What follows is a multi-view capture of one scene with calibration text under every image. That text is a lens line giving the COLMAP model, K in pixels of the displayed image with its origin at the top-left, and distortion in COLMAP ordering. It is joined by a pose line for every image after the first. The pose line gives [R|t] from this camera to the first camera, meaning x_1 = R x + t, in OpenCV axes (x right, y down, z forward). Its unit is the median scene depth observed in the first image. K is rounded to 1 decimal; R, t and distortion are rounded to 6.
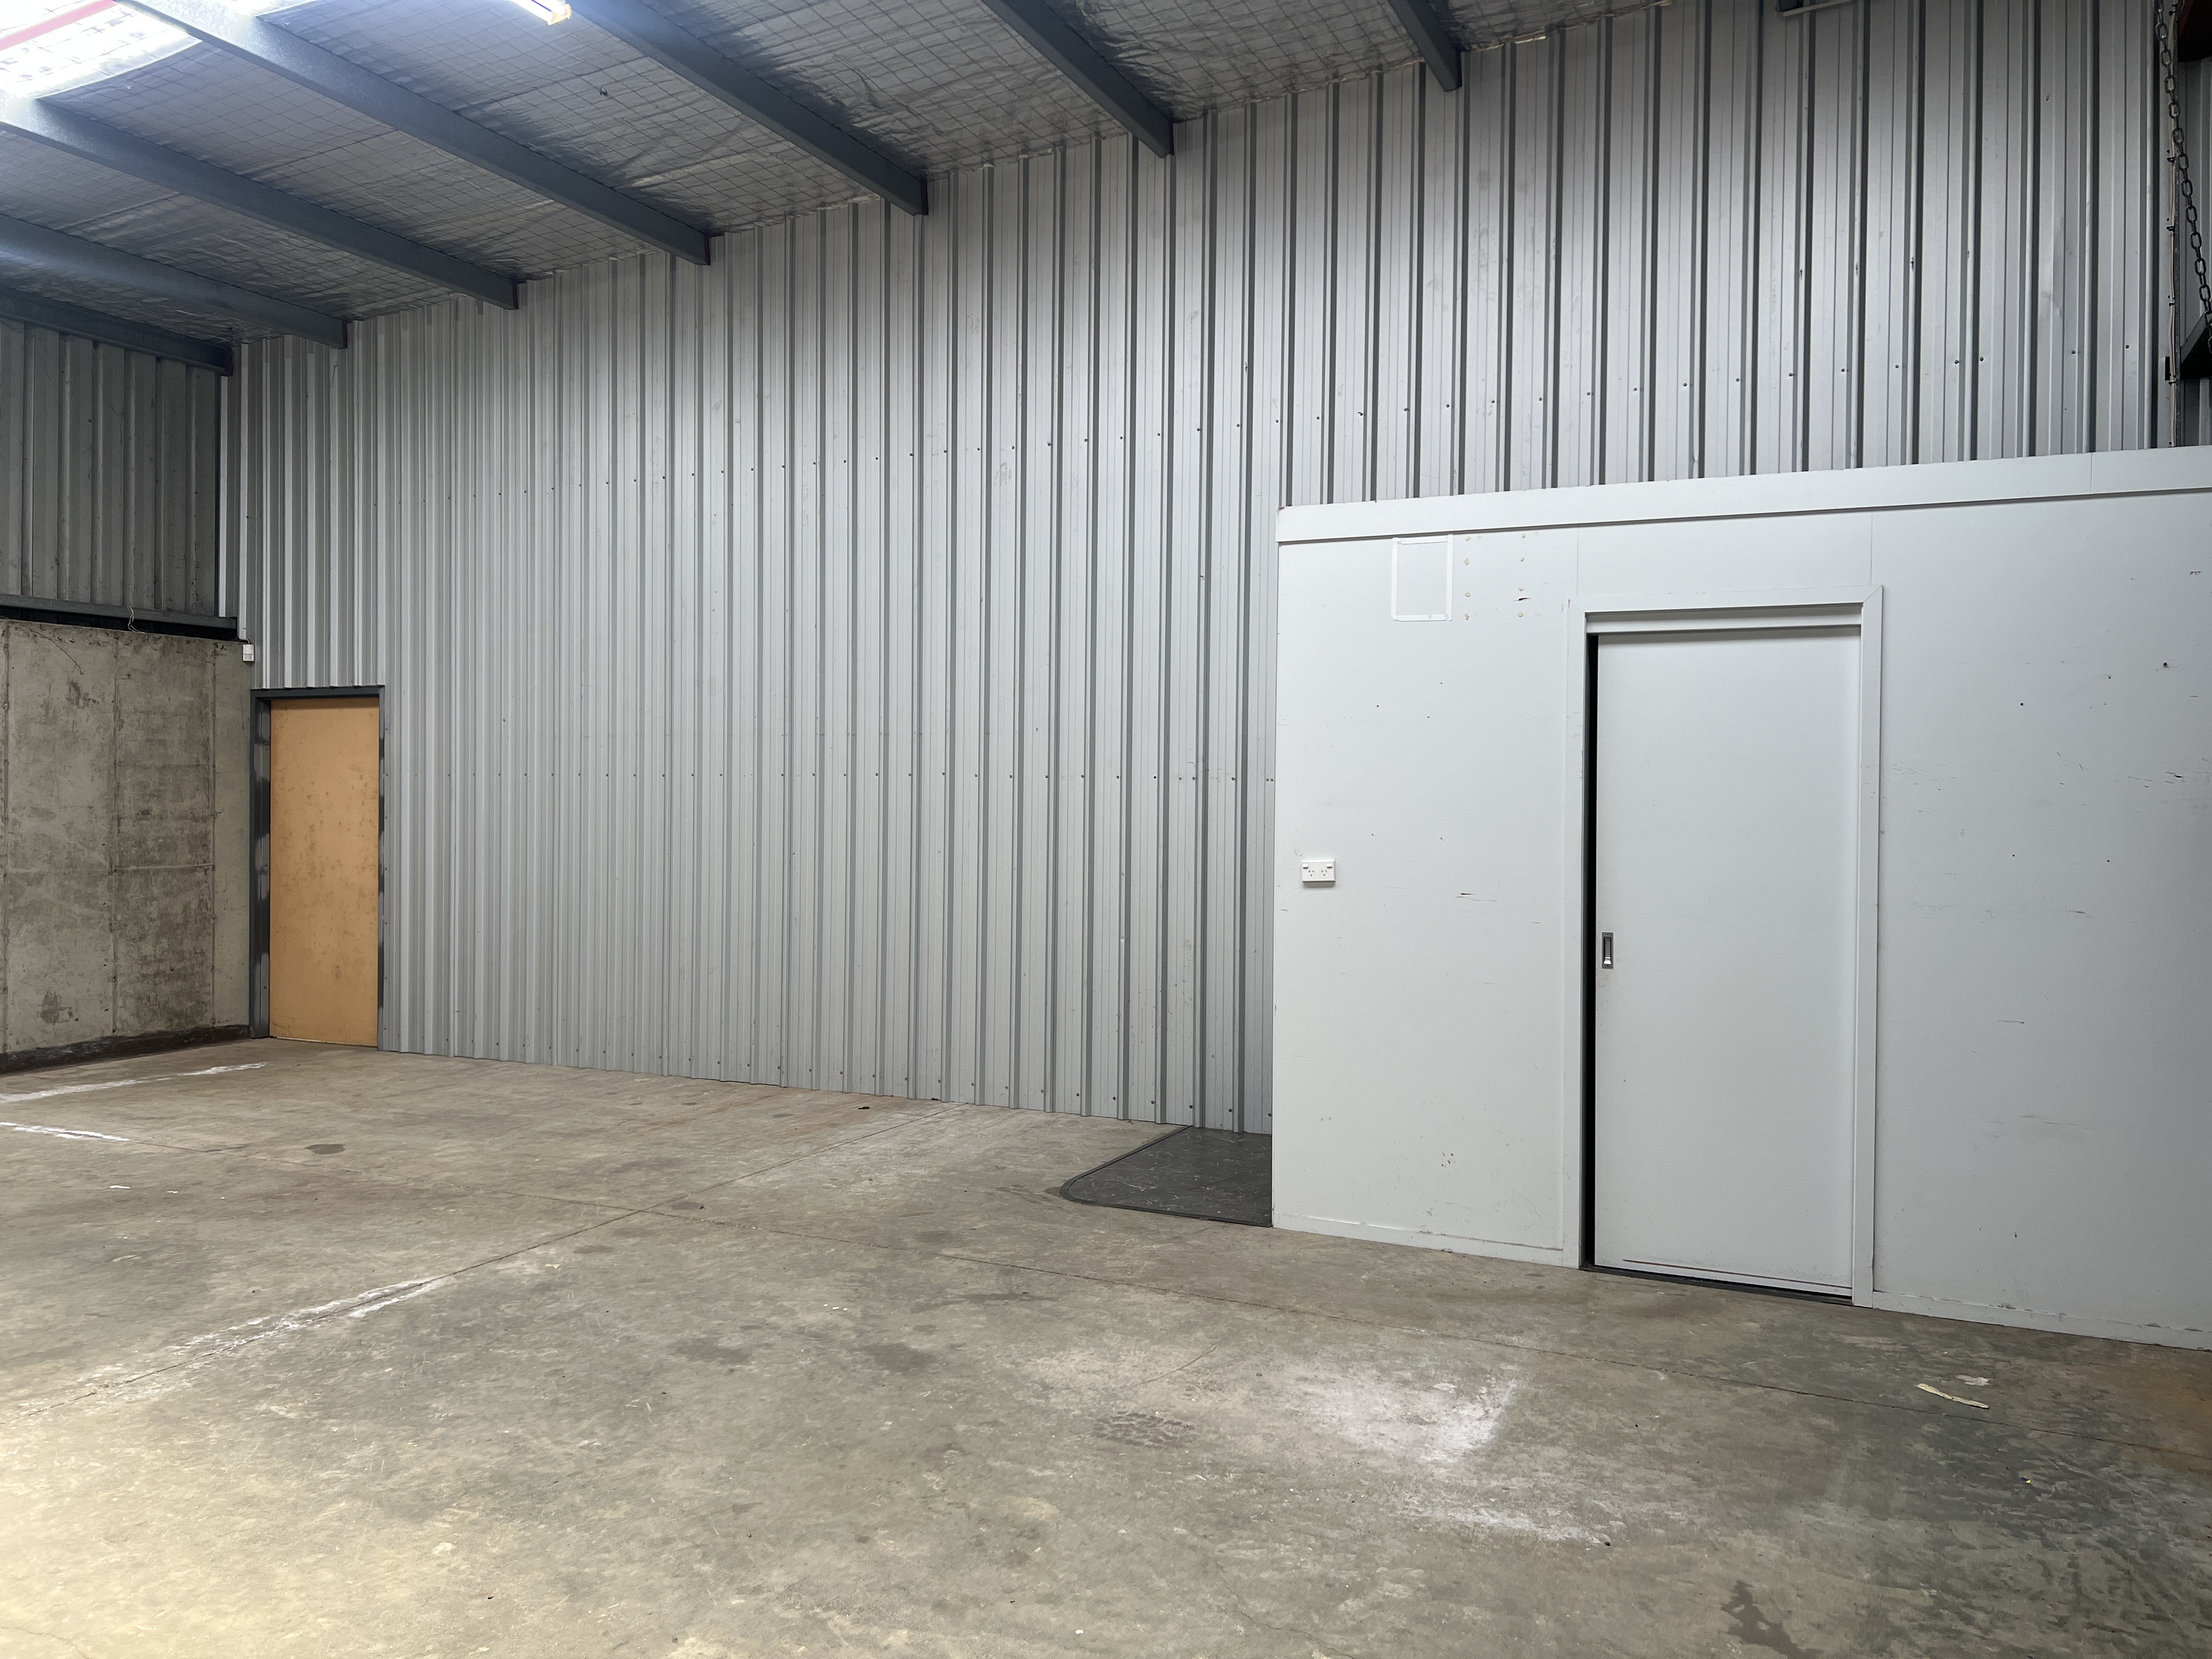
lens RADIAL K [[1664.3, 0, 1103.1], [0, 1664.3, 807.8], [0, 0, 1]] dist [0.050907, -0.052816]
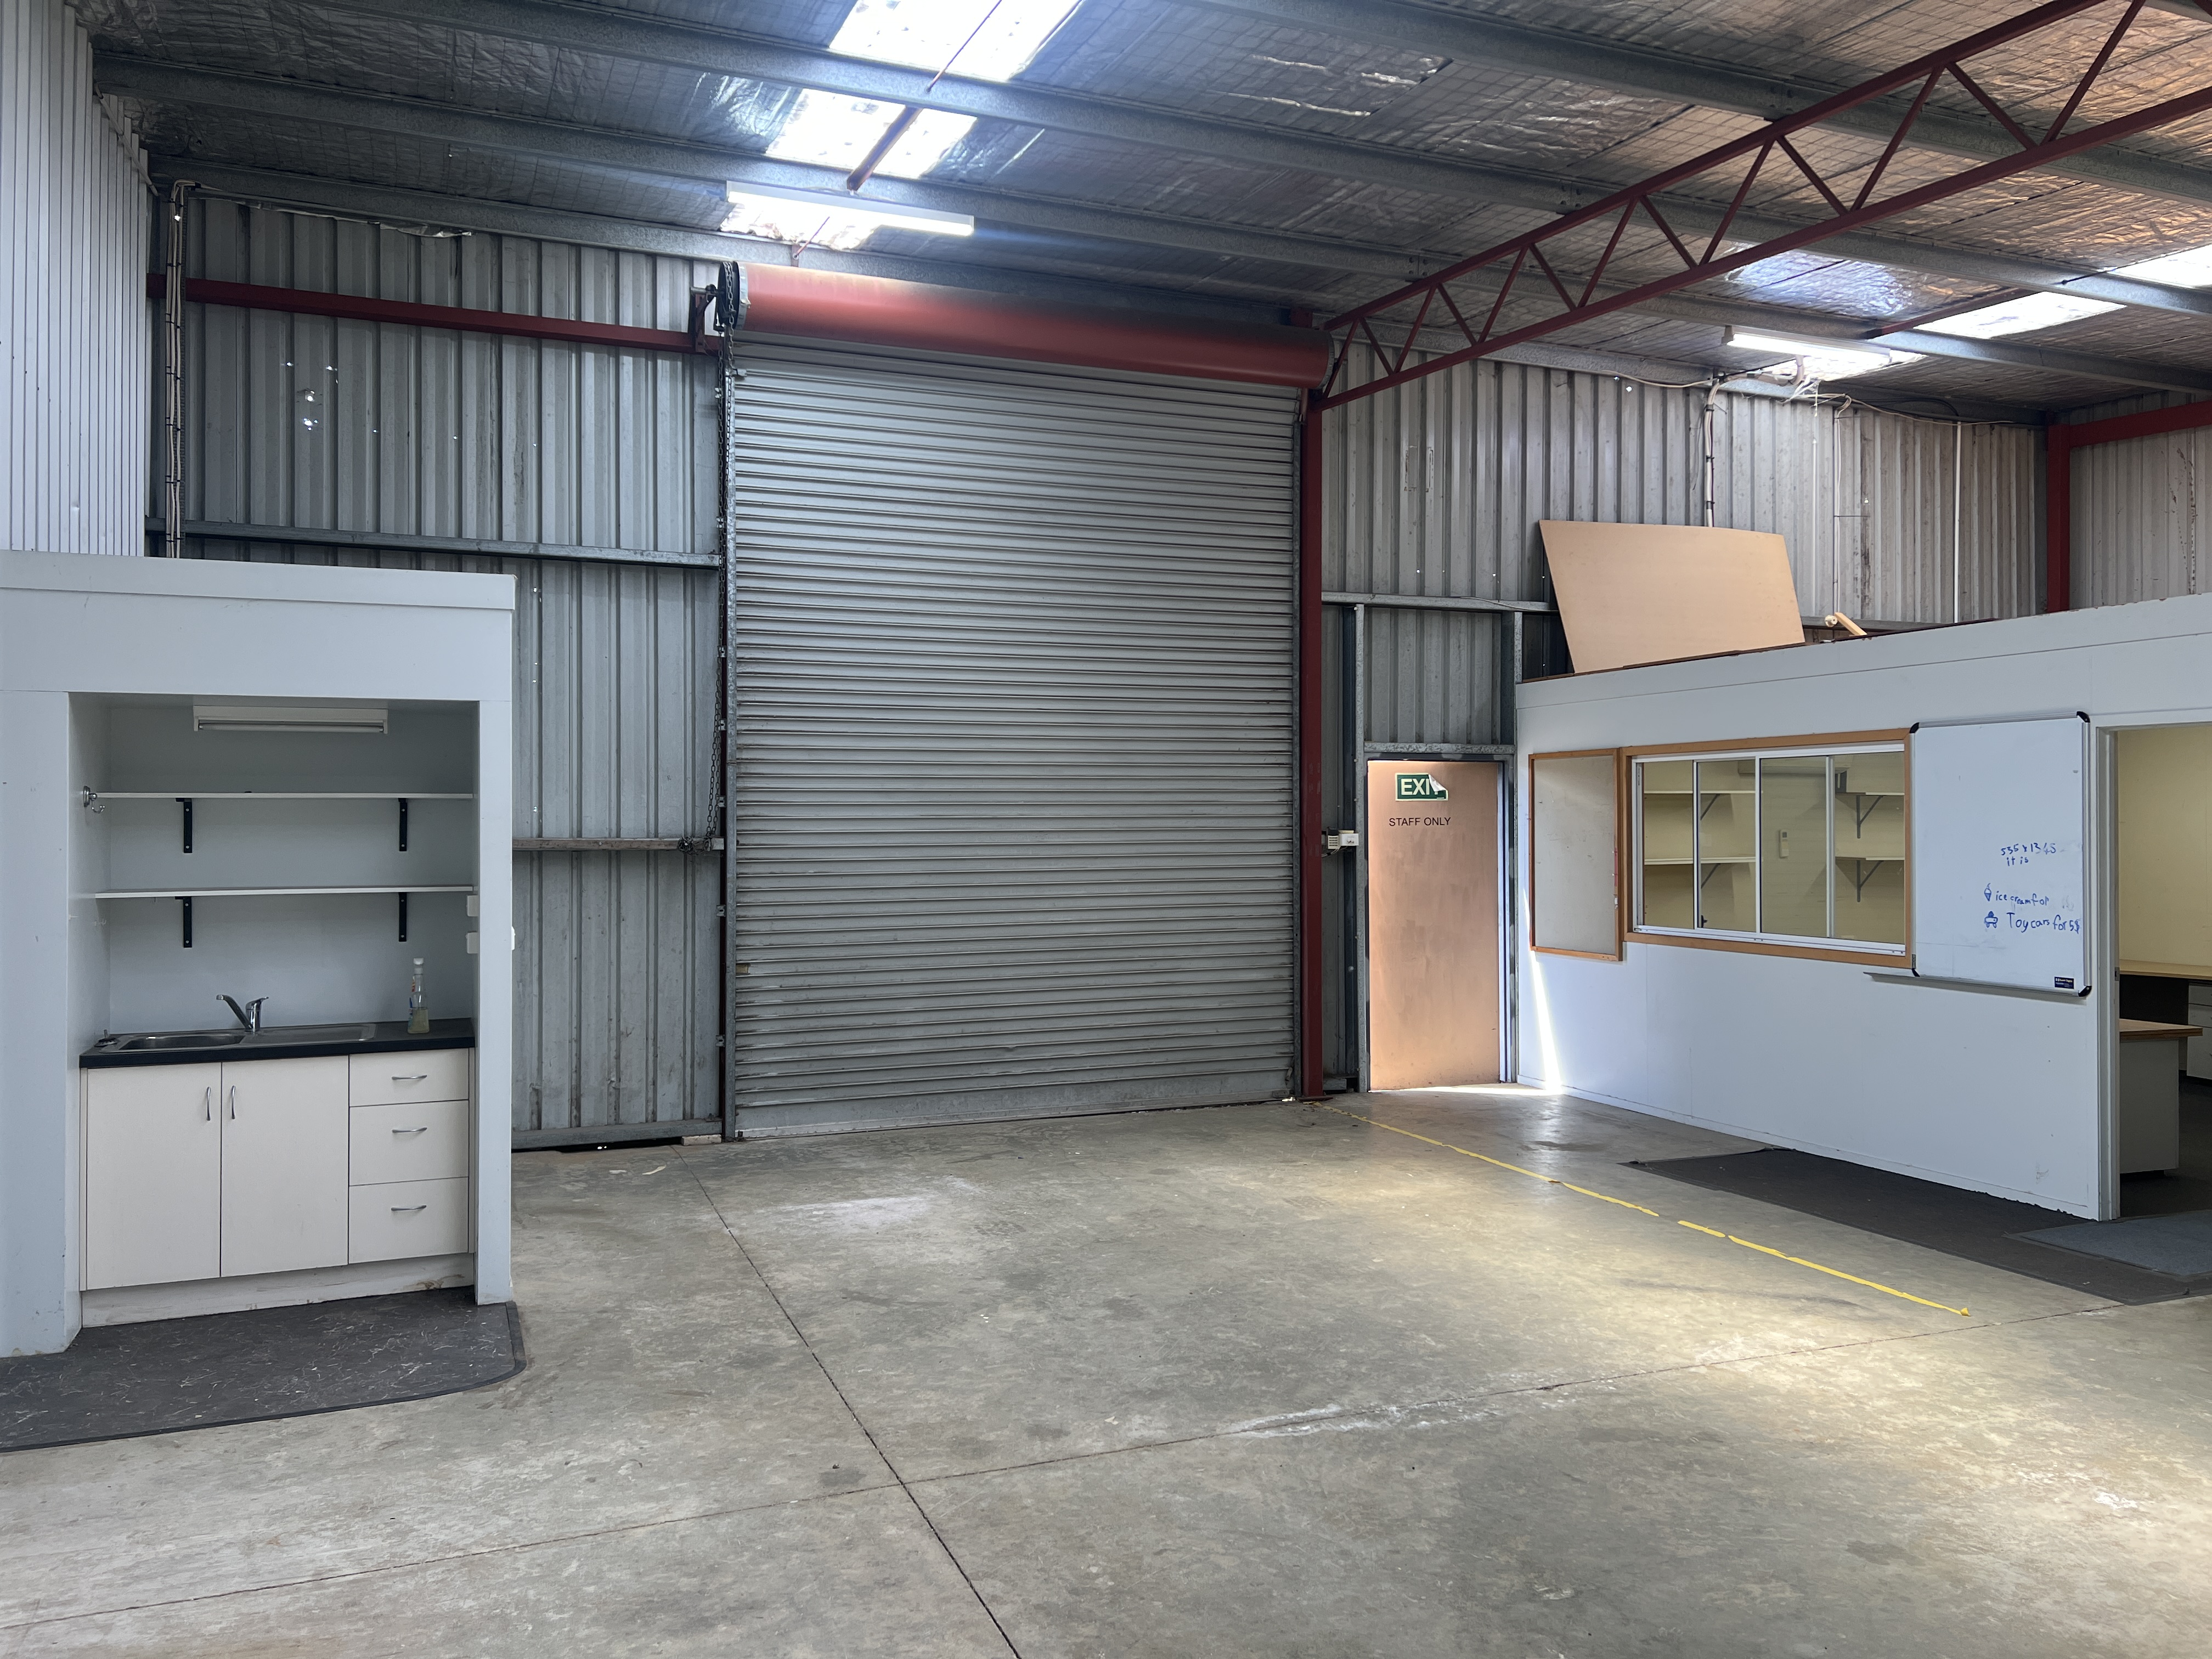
lens RADIAL K [[1664.3, 0, 1108.1], [0, 1664.3, 806.4], [0, 0, 1]] dist [0.050907, -0.052816]
pose [[-0.732867, -0.003011, 0.680365, -1.016693], [-0.000776, 0.999993, 0.003589, -0.056805], [-0.680371, 0.002102, -0.732864, 1.812474]]
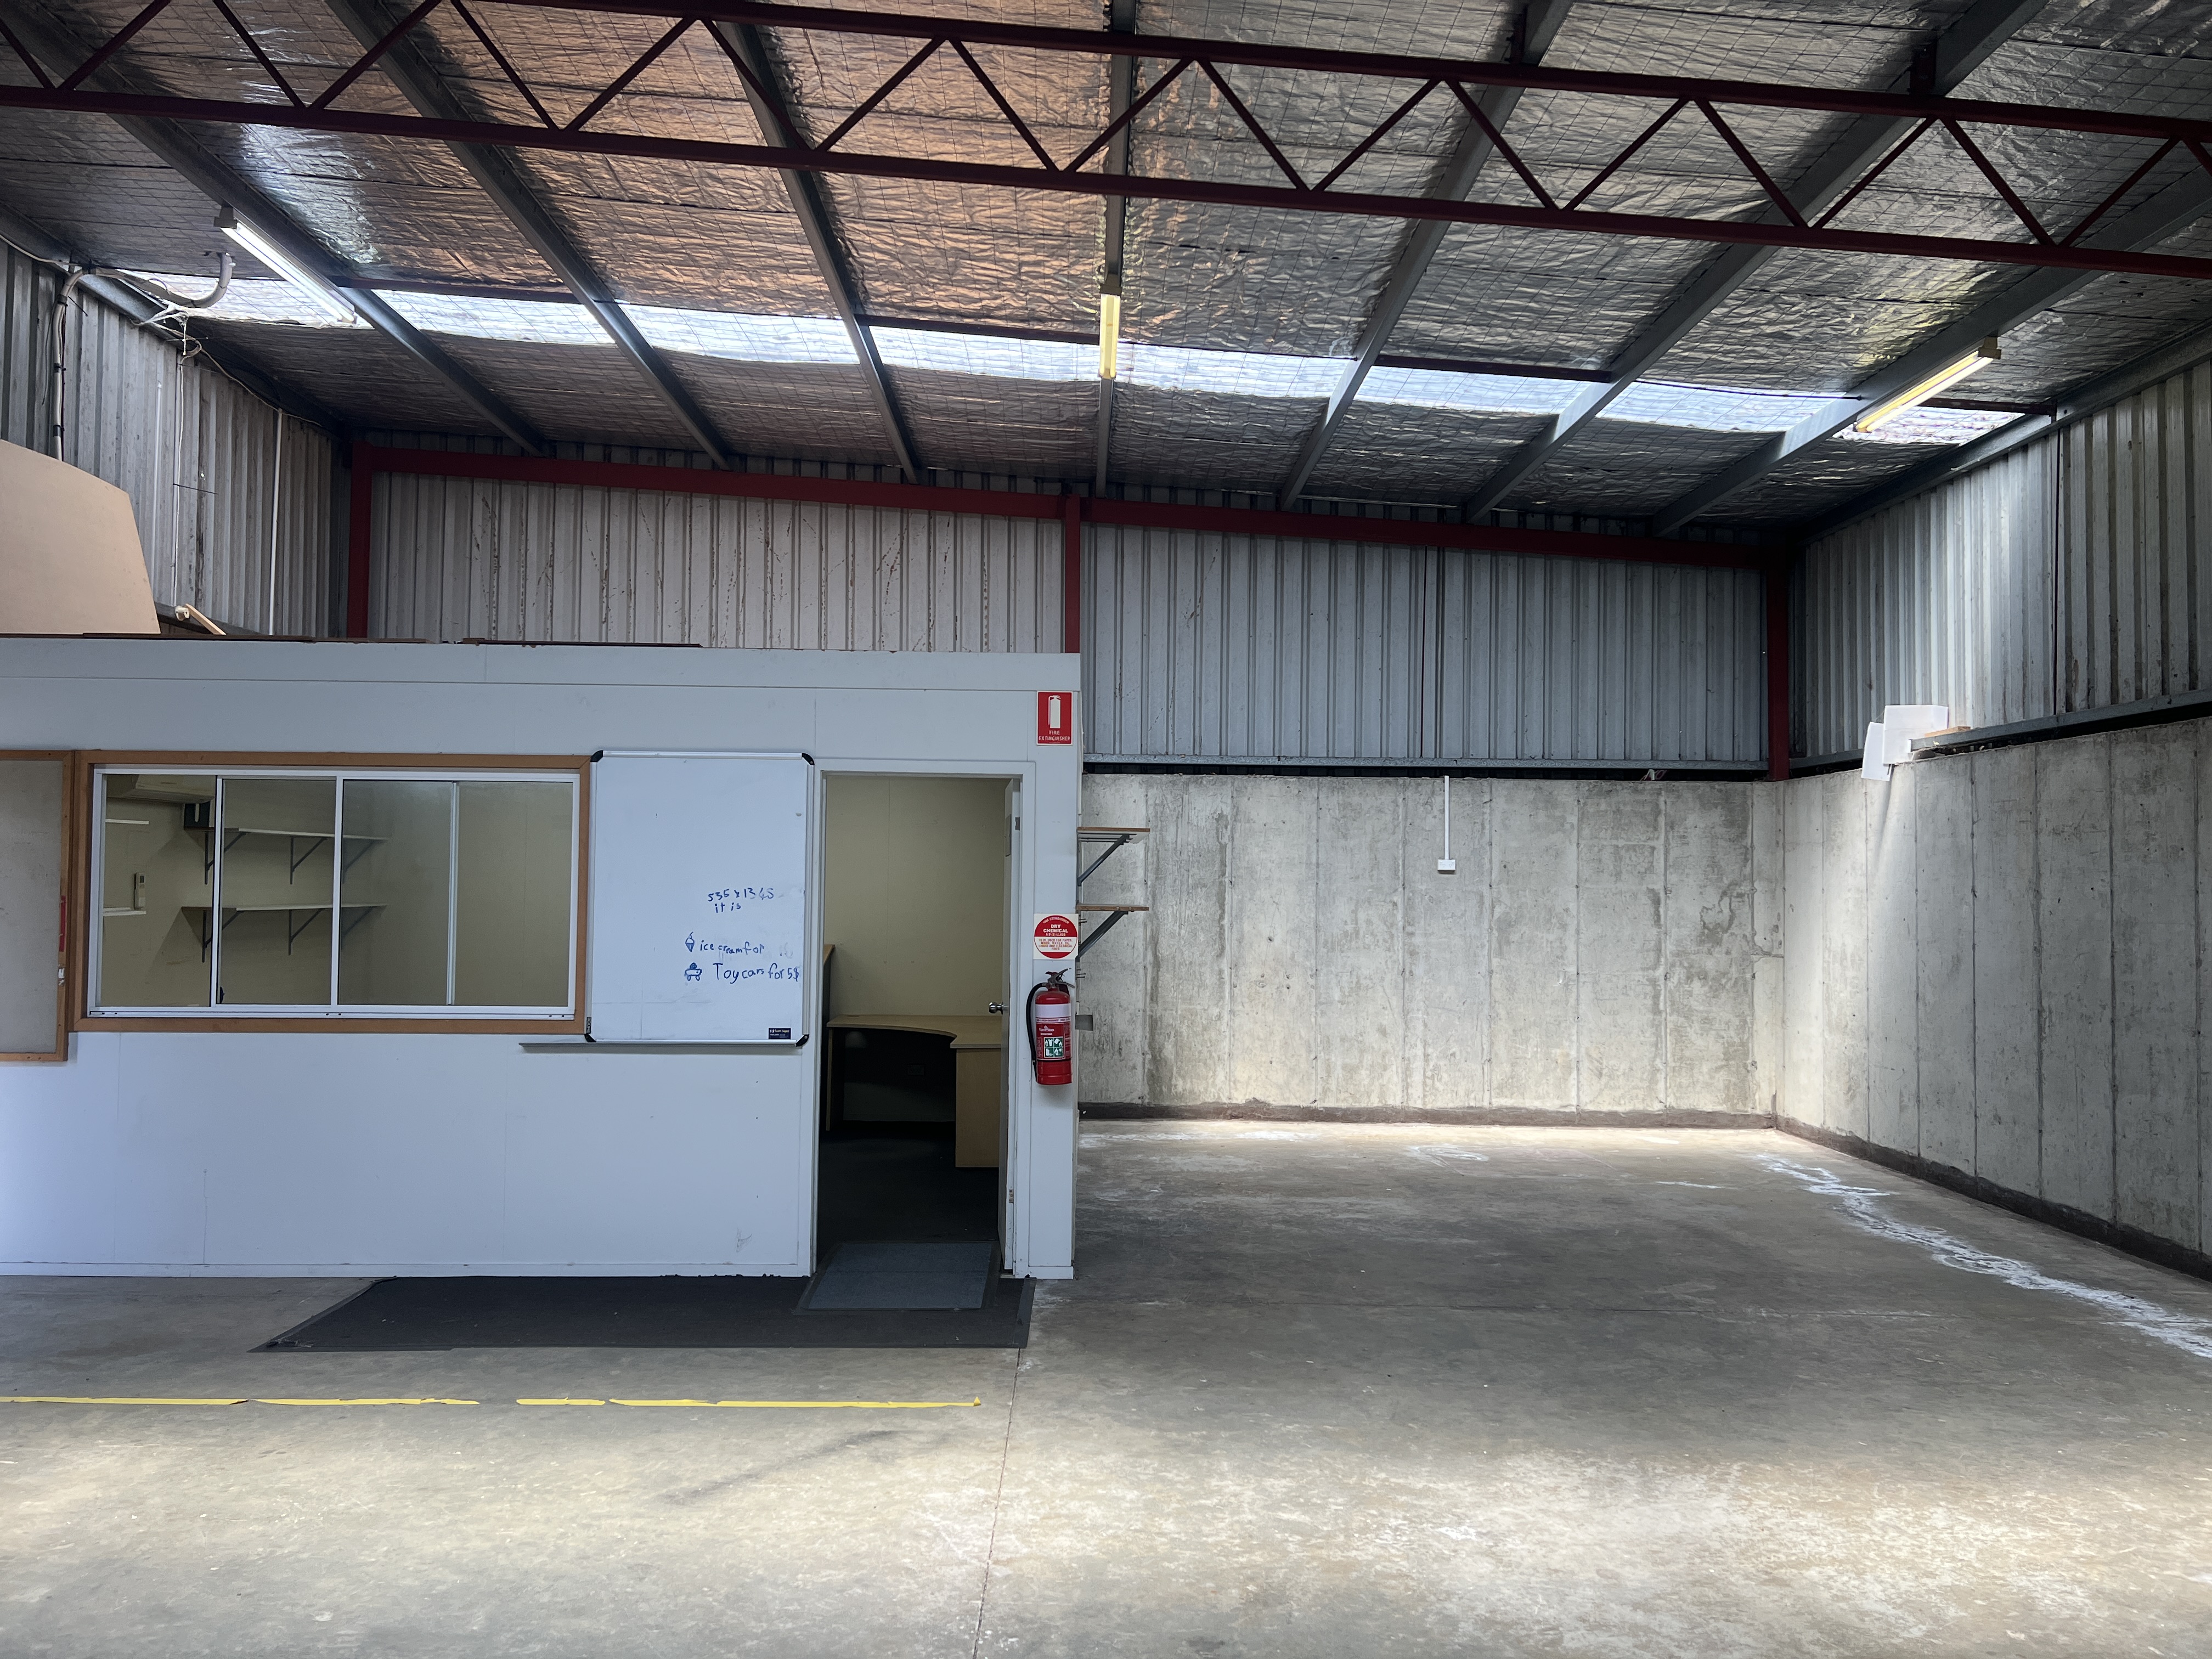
lens RADIAL K [[1664.3, 0, 1104.6], [0, 1664.3, 834.2], [0, 0, 1]] dist [0.050907, -0.052816]
pose [[-0.899685, -0.033737, -0.435234, -0.247809], [-0.024542, 0.999341, -0.026731, -0.034389], [0.435849, -0.013368, -0.899920, 1.541606]]
